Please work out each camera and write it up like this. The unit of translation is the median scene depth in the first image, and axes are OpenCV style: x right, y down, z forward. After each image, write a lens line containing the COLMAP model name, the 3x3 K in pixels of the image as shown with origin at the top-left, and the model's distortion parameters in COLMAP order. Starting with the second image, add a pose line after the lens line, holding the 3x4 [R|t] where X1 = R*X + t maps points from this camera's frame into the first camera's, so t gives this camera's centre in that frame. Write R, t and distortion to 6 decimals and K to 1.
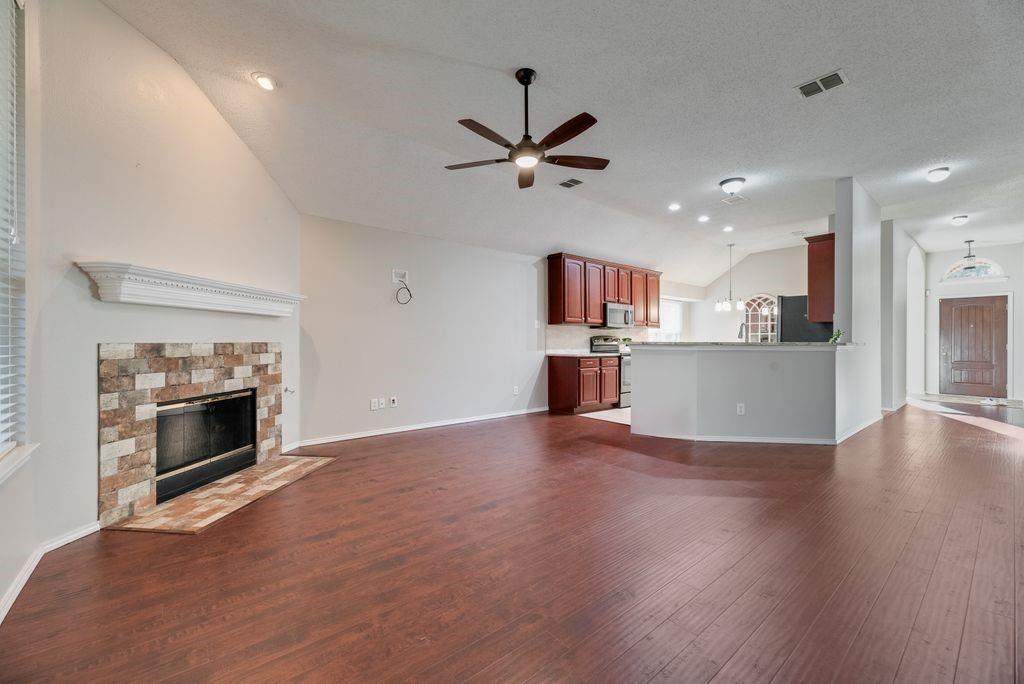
lens RADIAL K [[413.3, 0, 512.0], [0, 413.3, 342.0], [0, 0, 1]] dist [0.002286, 0.000088]
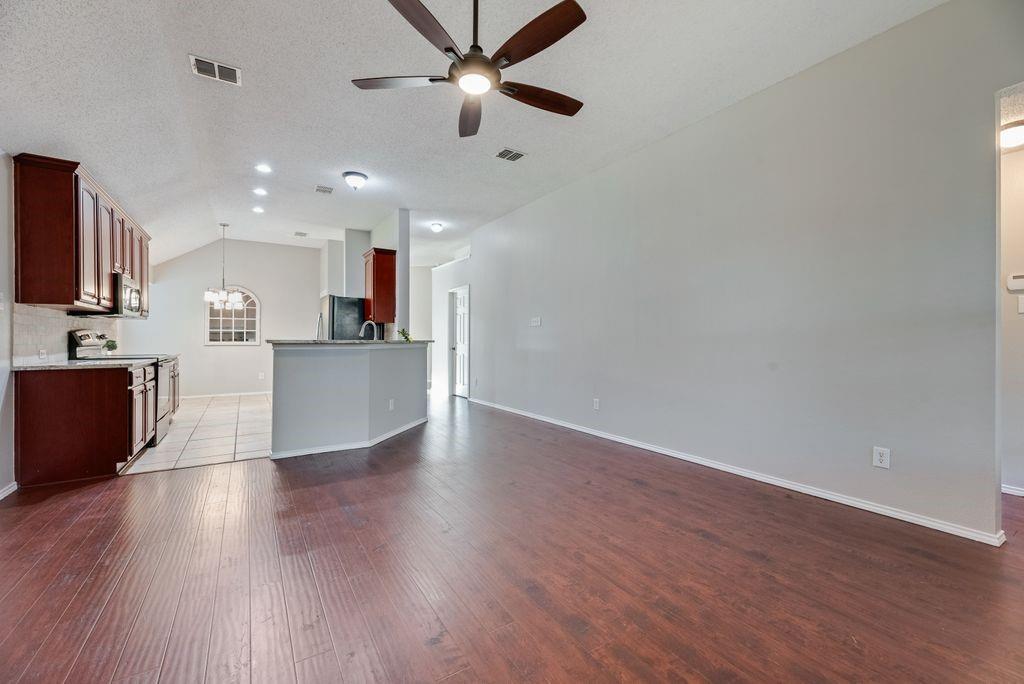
lens RADIAL K [[413.3, 0, 512.0], [0, 413.3, 342.0], [0, 0, 1]] dist [0.002286, 0.000088]
pose [[0.123924, -0.007616, 0.992262, -0.629239], [-0.001999, 0.999967, 0.007925, -0.006635], [-0.992290, -0.002966, 0.123905, 0.819900]]
